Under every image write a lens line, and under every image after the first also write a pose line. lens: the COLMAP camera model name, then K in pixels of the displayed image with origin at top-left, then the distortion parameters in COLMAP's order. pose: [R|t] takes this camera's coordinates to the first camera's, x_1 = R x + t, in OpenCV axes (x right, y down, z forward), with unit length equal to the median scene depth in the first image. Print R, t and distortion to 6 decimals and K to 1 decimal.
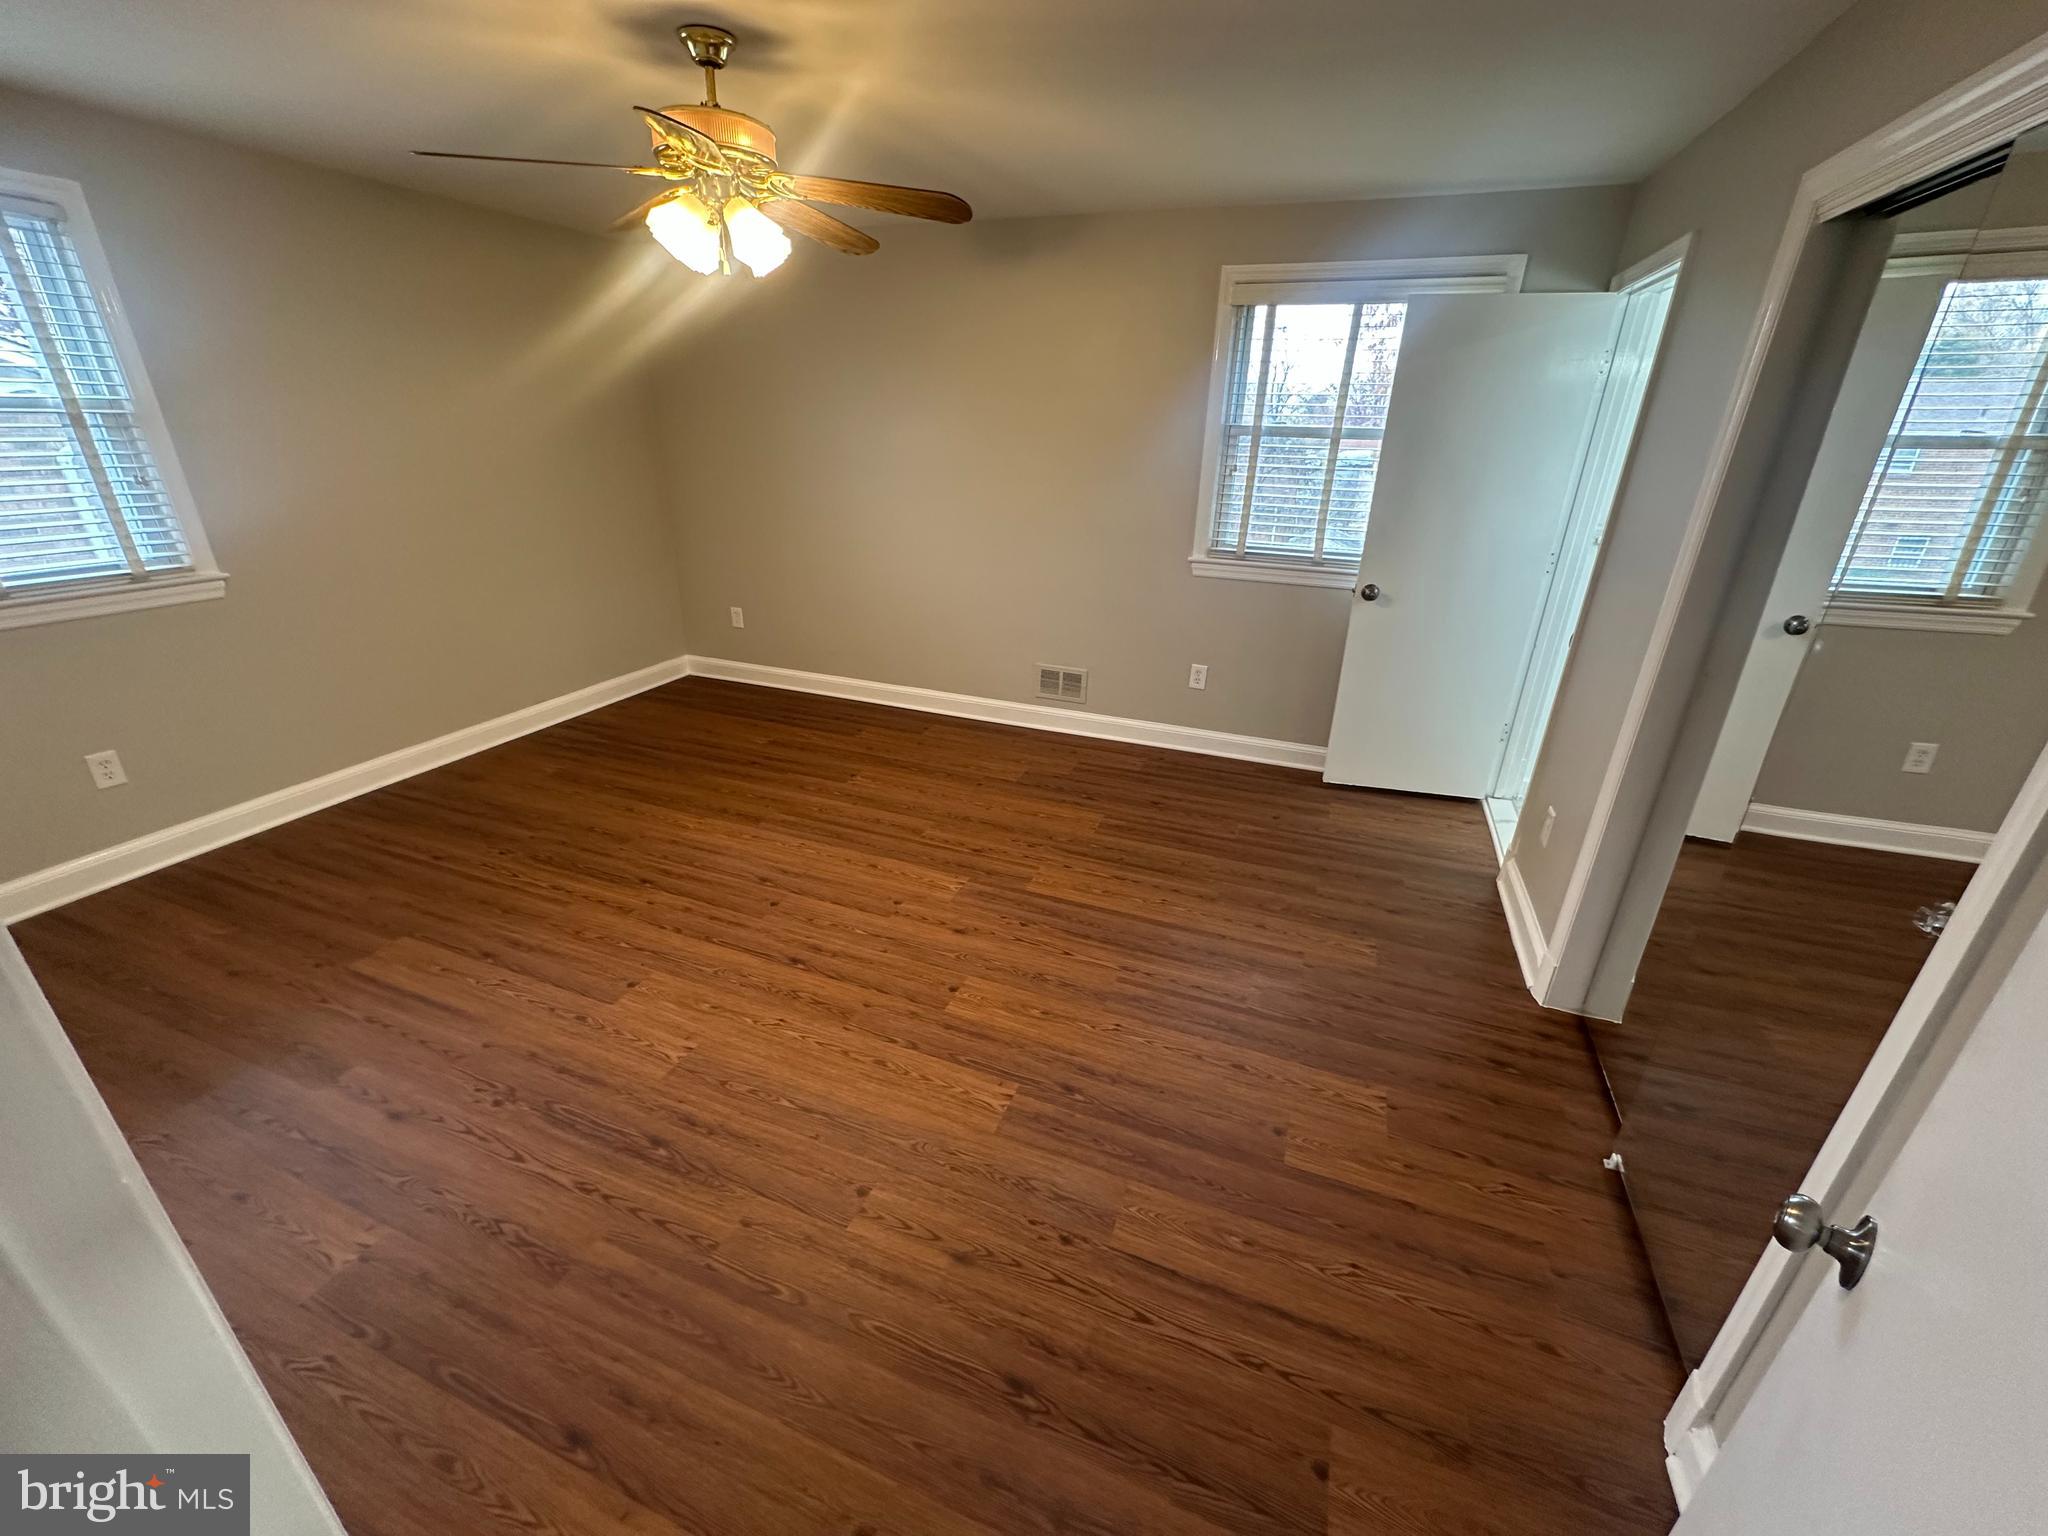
lens RADIAL K [[817.9, 0, 1028.1], [0, 817.9, 774.6], [0, 0, 1]] dist [-0.000474, 0.000162]
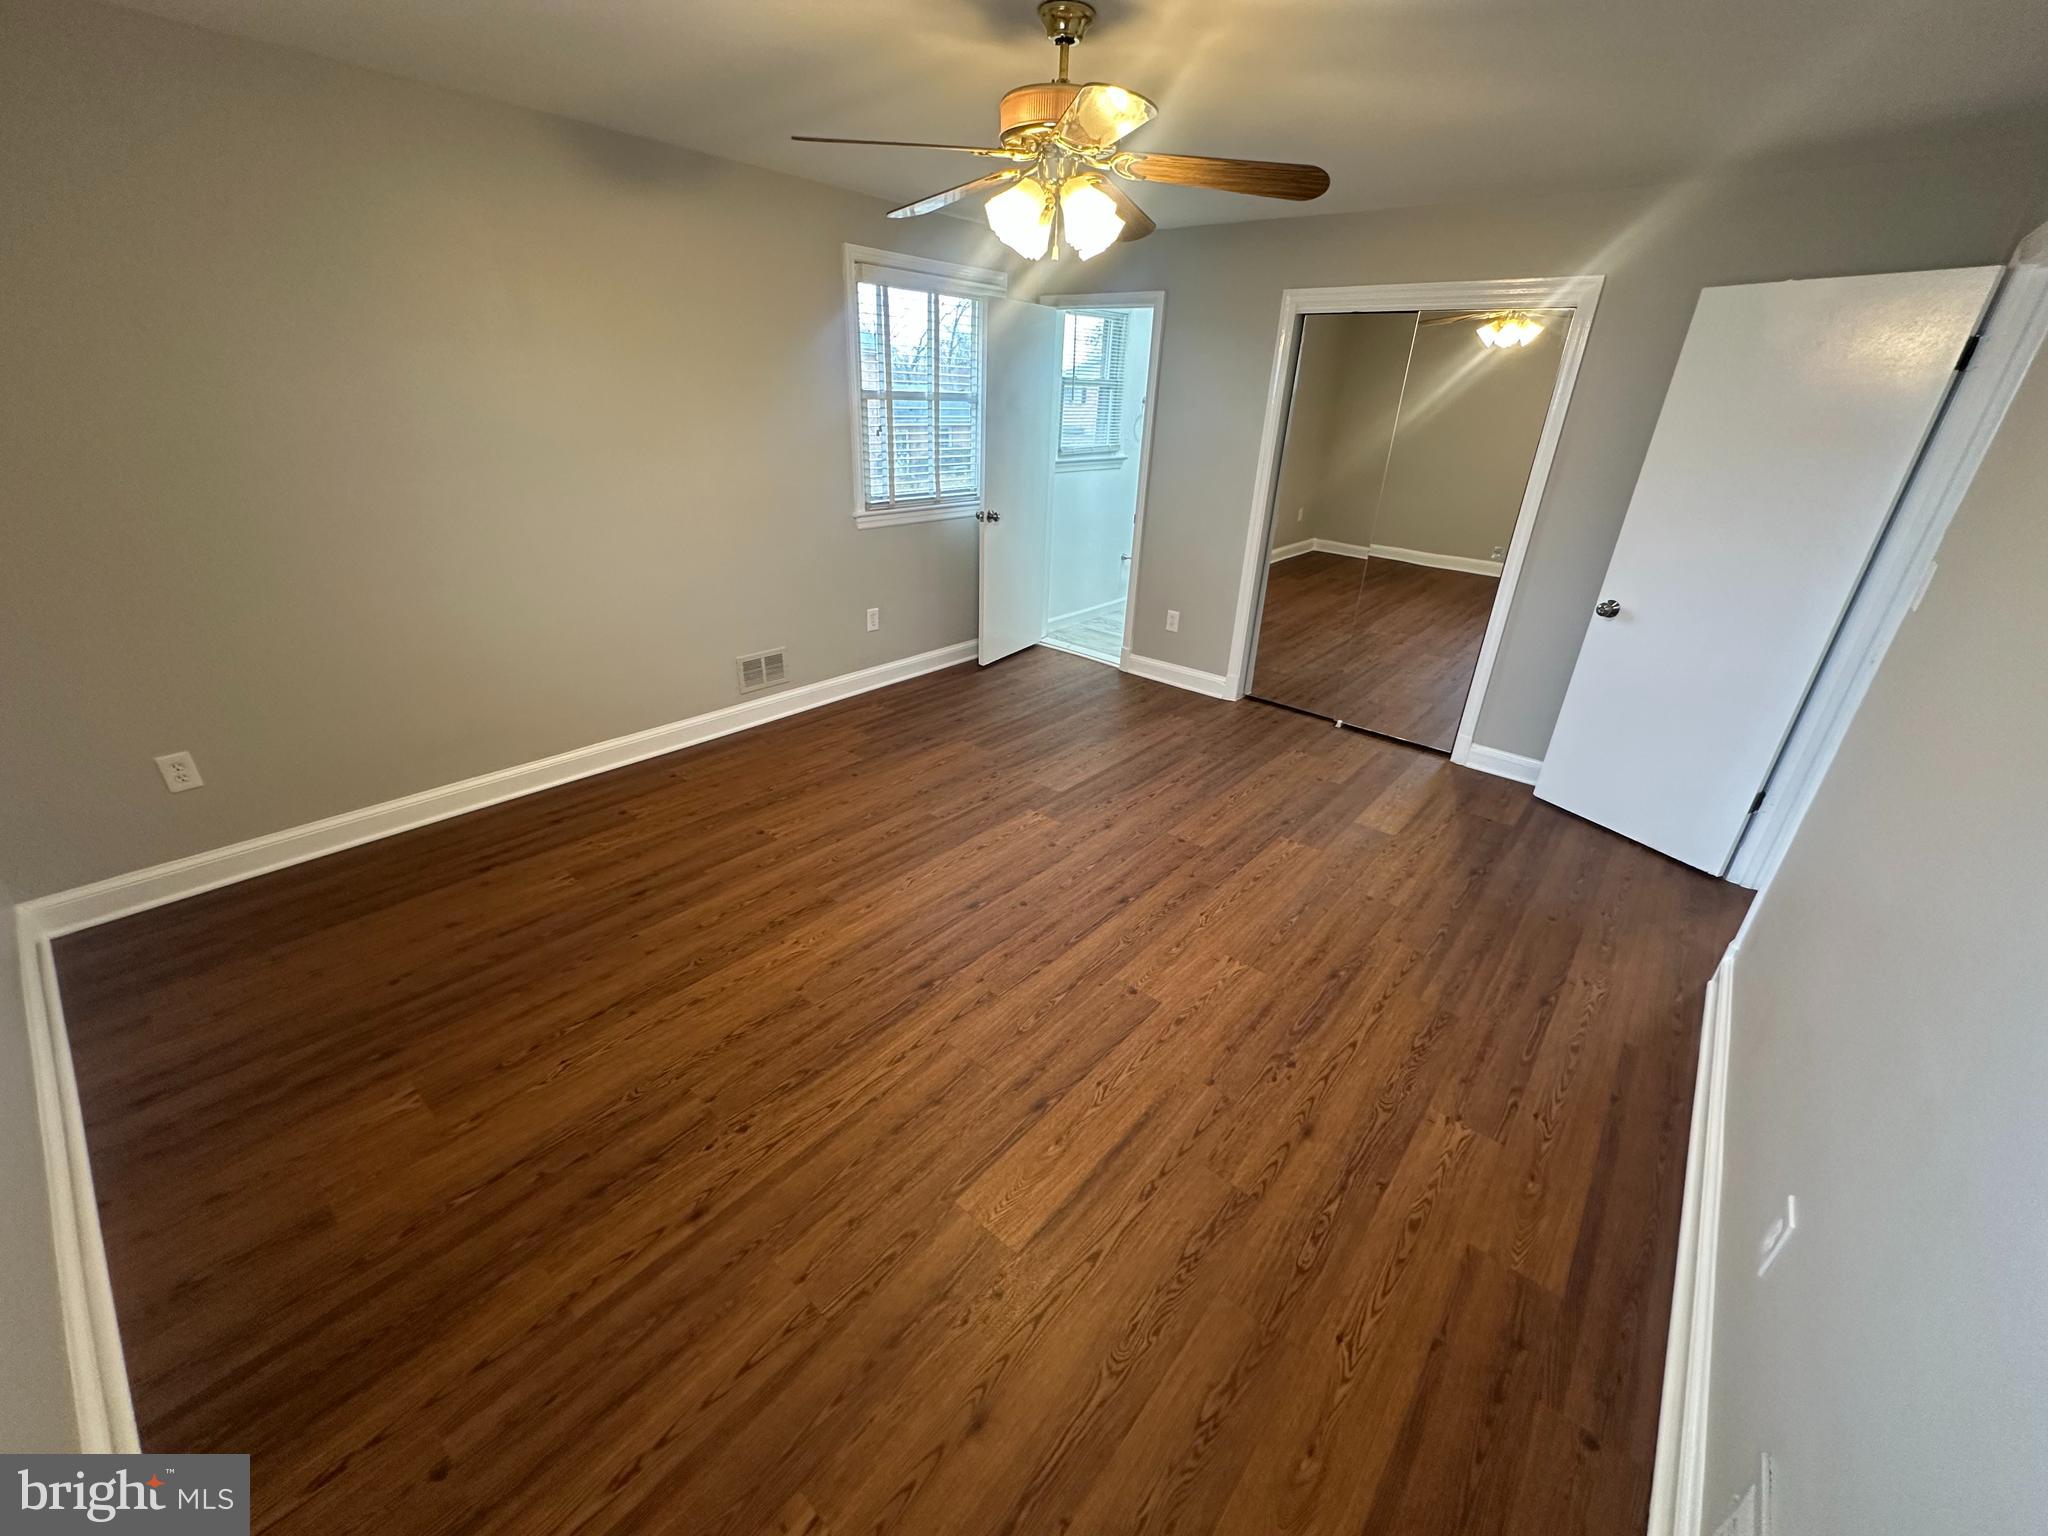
lens RADIAL K [[817.9, 0, 1028.2], [0, 817.9, 769.6], [0, 0, 1]] dist [-0.000474, 0.000162]
pose [[0.322400, -0.409099, 0.853637, -0.912062], [0.353178, 0.888658, 0.292494, -0.227862], [-0.878250, 0.207186, 0.430988, 0.455696]]
